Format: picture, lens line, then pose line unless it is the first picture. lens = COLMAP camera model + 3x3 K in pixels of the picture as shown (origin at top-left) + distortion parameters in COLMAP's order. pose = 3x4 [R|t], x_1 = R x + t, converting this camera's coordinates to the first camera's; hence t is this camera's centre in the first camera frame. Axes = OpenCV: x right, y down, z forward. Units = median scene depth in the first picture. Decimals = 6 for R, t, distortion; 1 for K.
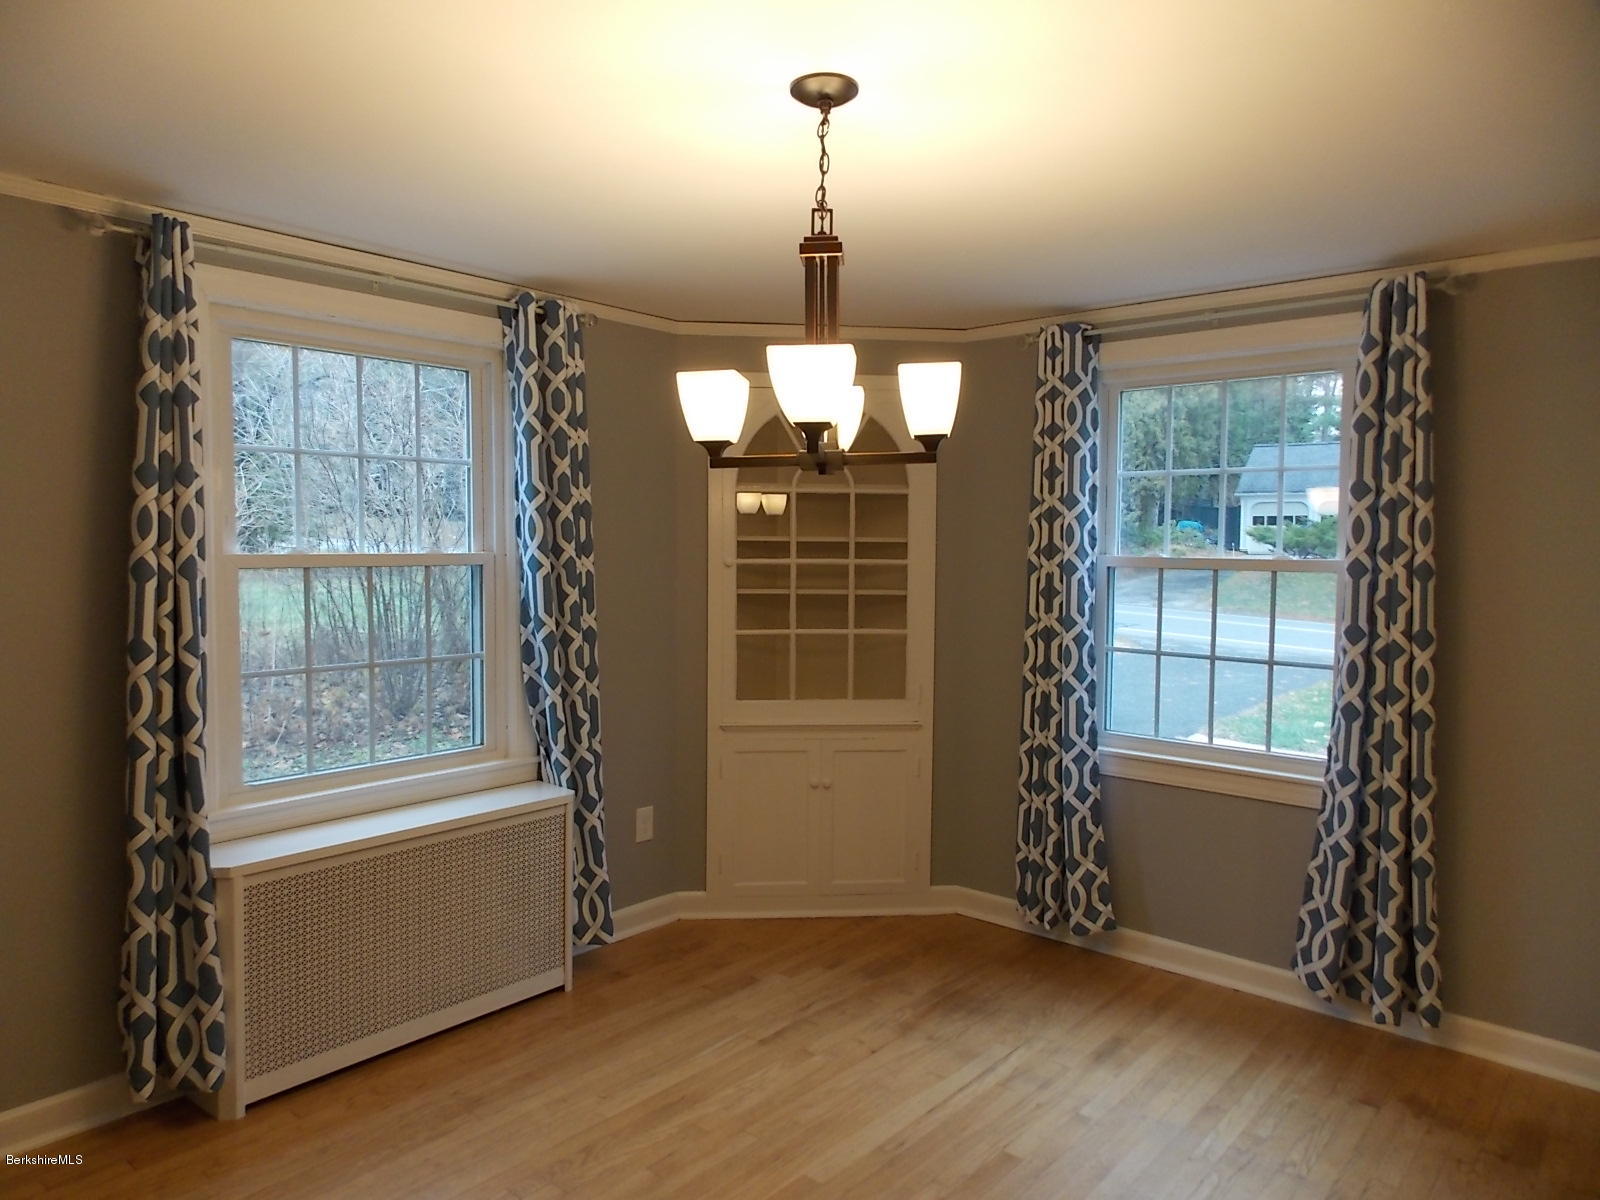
lens RADIAL K [[1057.9, 0, 796.6], [0, 1057.9, 593.5], [0, 0, 1]] dist [0.010592, 0.005622]
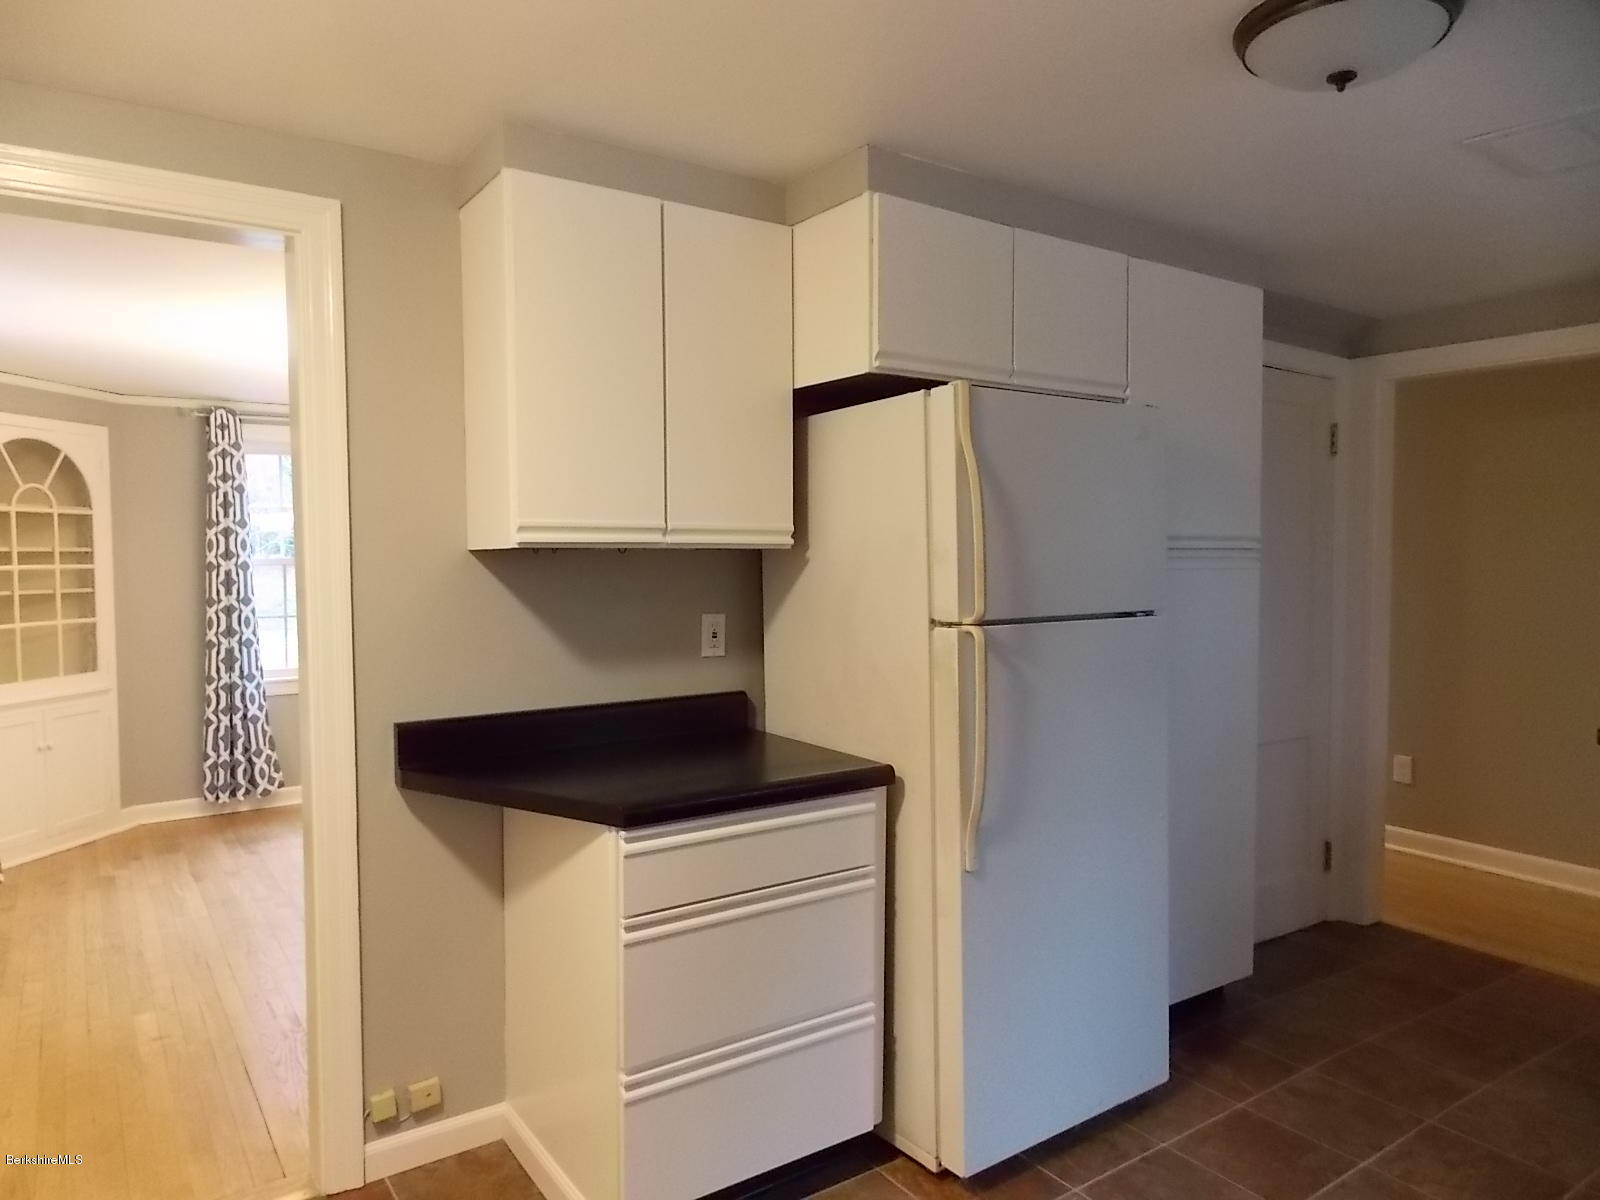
lens RADIAL K [[1057.9, 0, 796.6], [0, 1057.9, 593.5], [0, 0, 1]] dist [0.010592, 0.005622]
pose [[0.262216, -0.049202, 0.963754, -1.036513], [0.054115, 0.997878, 0.036221, 0.003887], [-0.963491, 0.042656, 0.264322, -0.202582]]
